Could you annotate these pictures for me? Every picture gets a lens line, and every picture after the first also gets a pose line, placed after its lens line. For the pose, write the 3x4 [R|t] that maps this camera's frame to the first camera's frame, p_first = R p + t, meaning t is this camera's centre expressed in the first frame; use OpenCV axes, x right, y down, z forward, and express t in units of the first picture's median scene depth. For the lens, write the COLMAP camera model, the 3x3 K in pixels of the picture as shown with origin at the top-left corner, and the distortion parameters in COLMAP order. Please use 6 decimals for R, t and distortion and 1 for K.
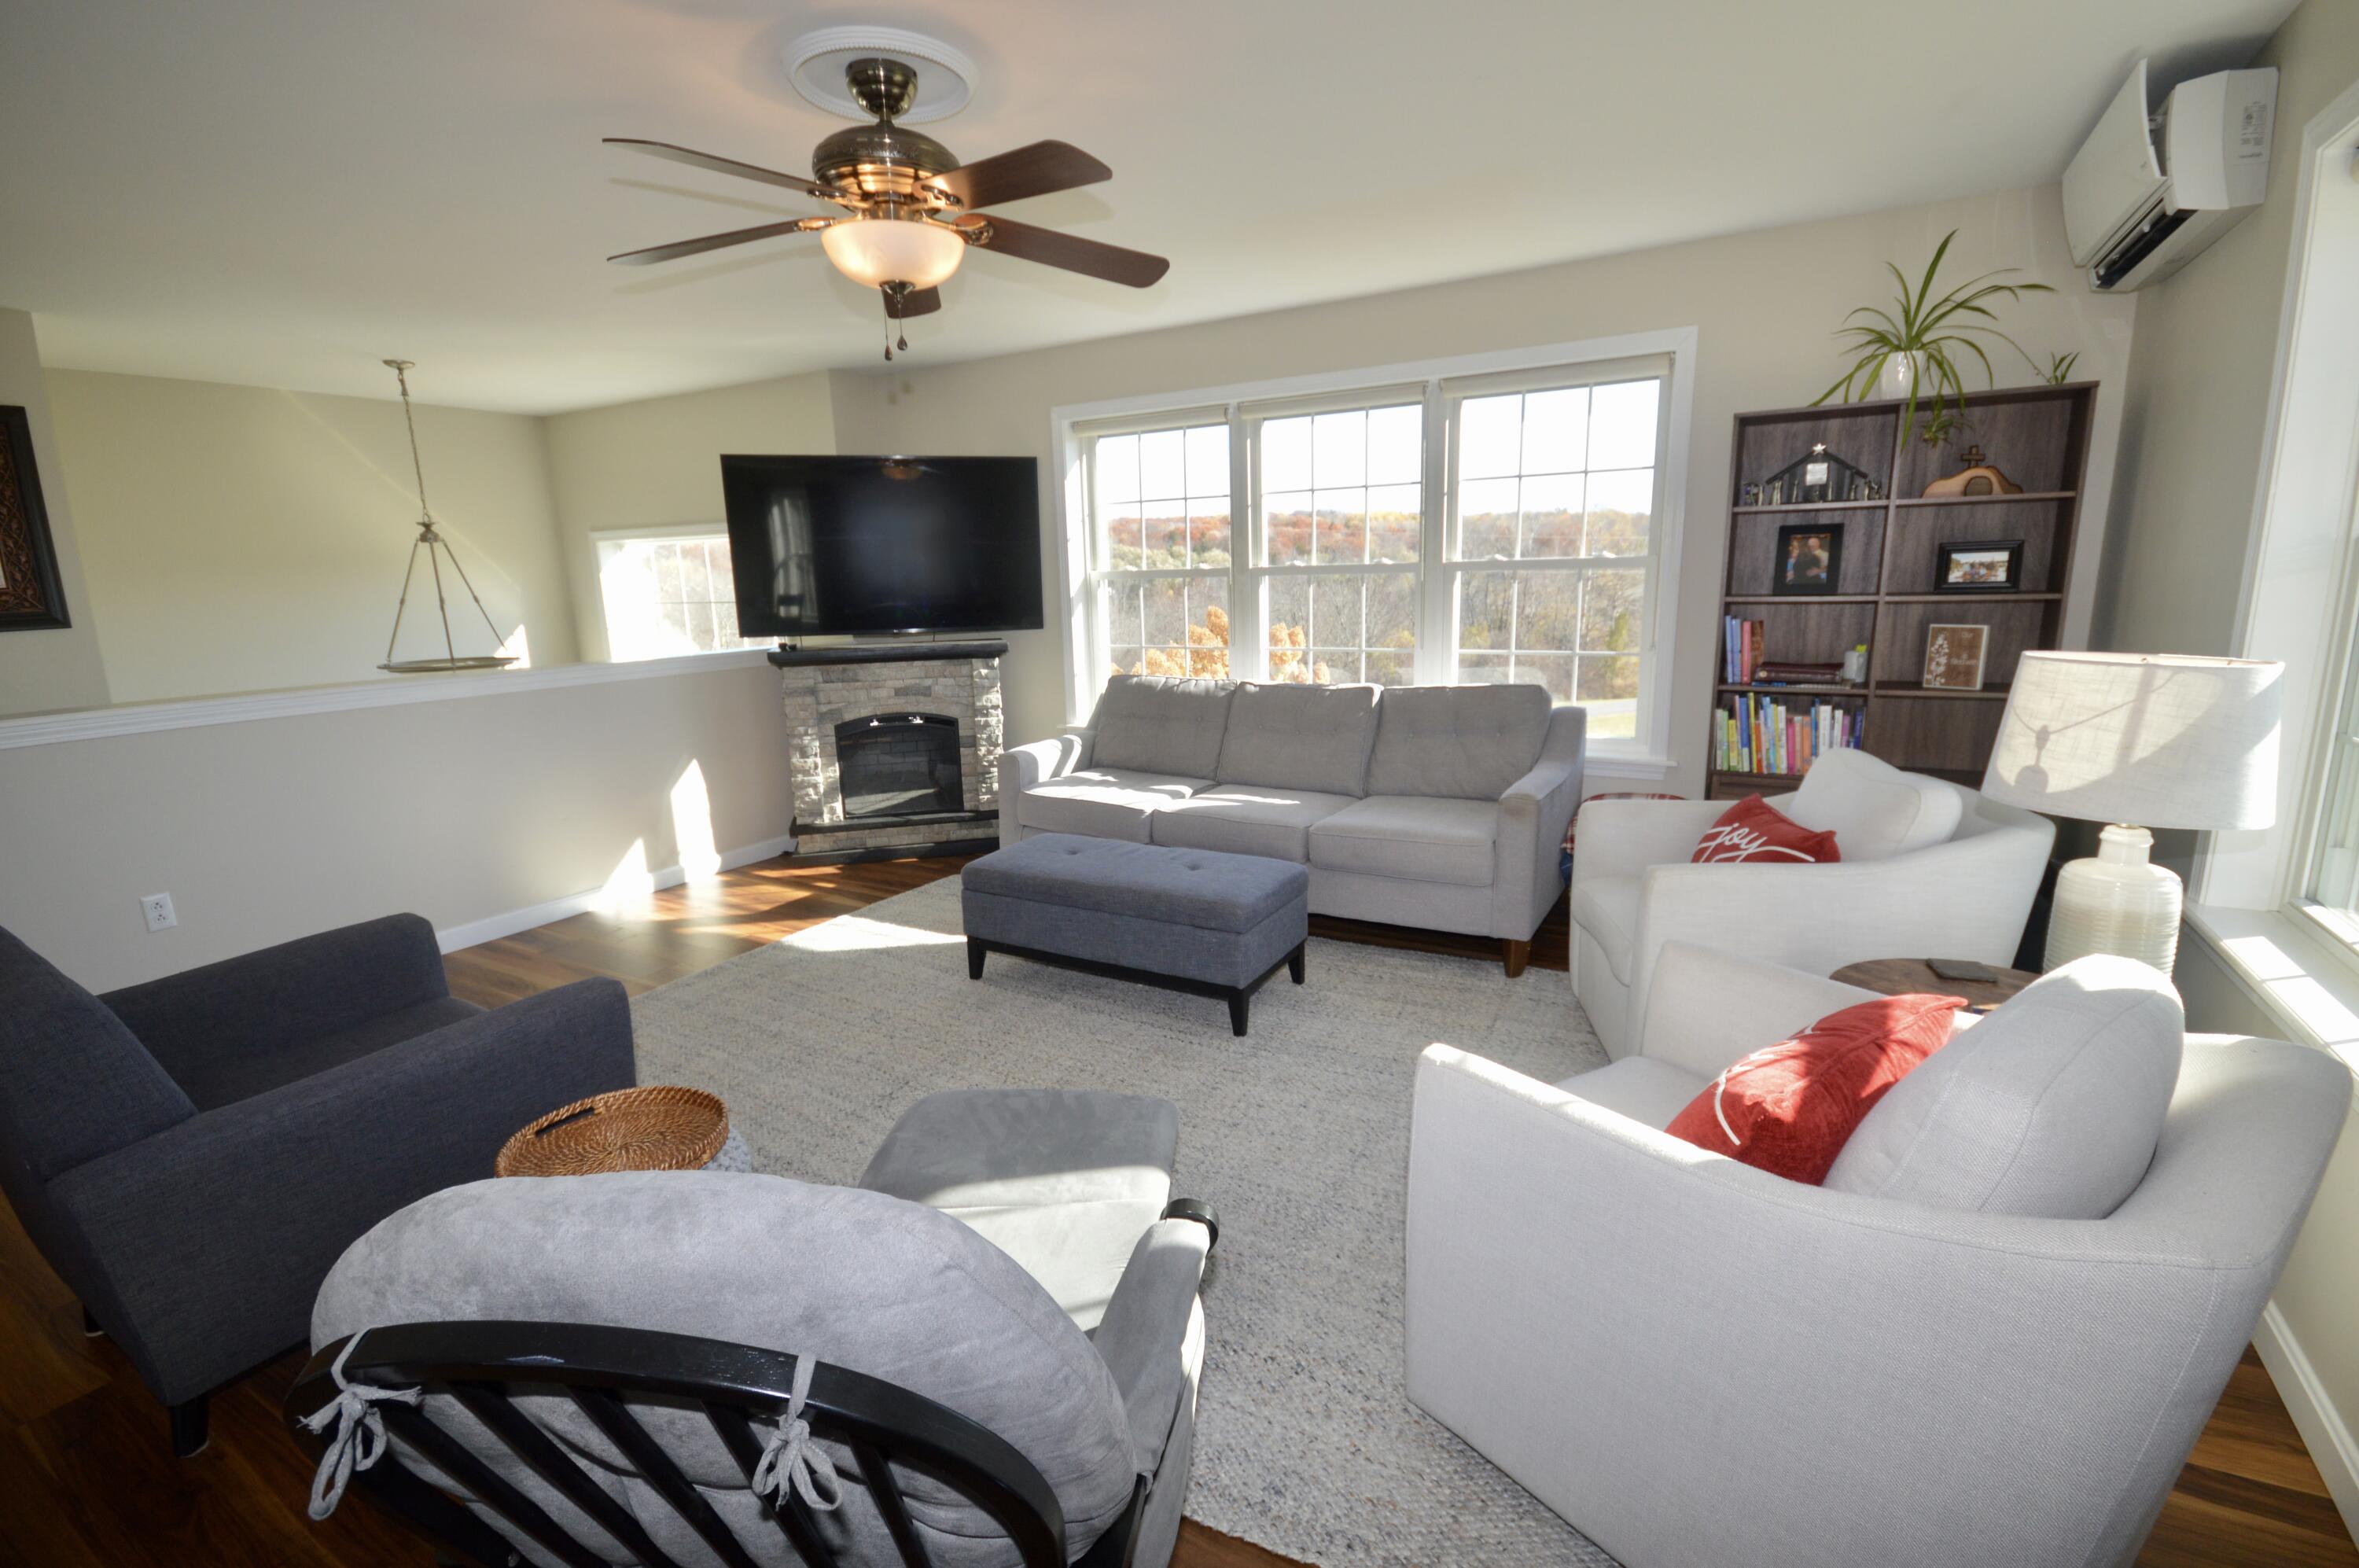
lens RADIAL K [[1038.1, 0, 1179.5], [0, 1038.1, 784.0], [0, 0, 1]] dist [0.001652, -0.009367]
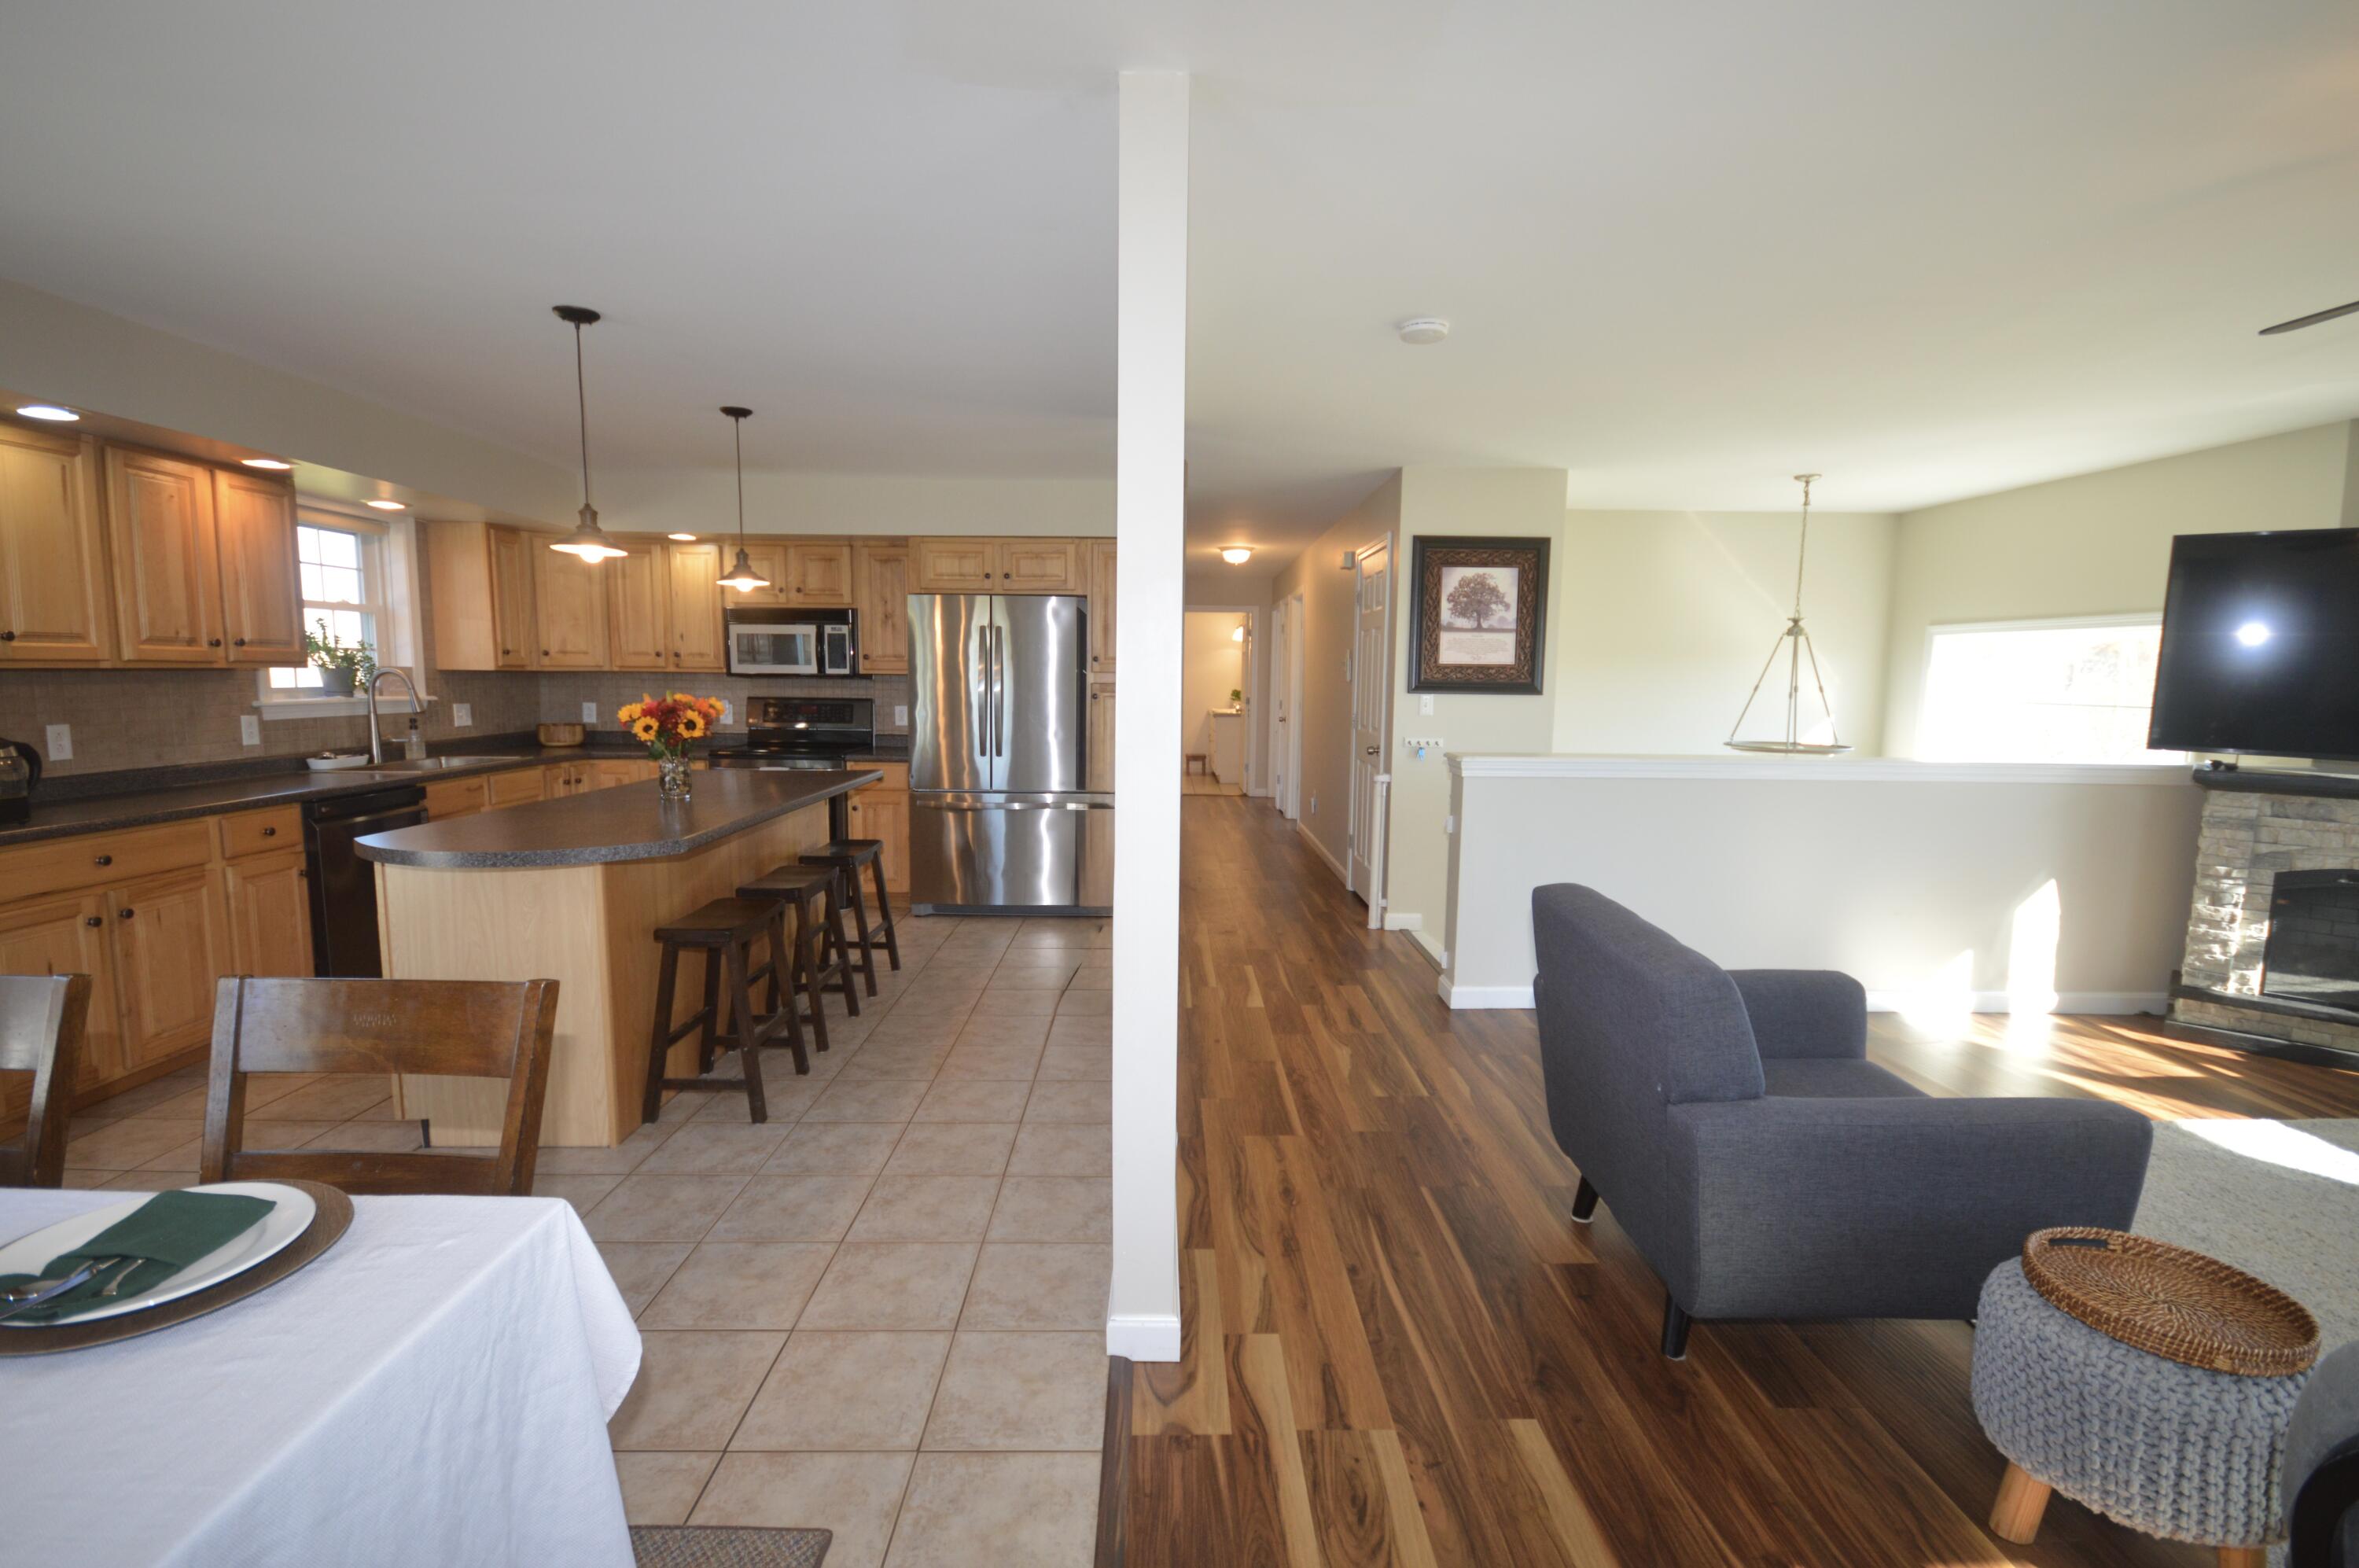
lens RADIAL K [[1038.1, 0, 1179.5], [0, 1038.1, 784.0], [0, 0, 1]] dist [0.001652, -0.009367]
pose [[0.500700, 0.122516, -0.856907, -0.096391], [-0.198437, 0.979816, 0.024140, 0.022385], [0.842569, 0.157955, 0.514905, -0.086929]]
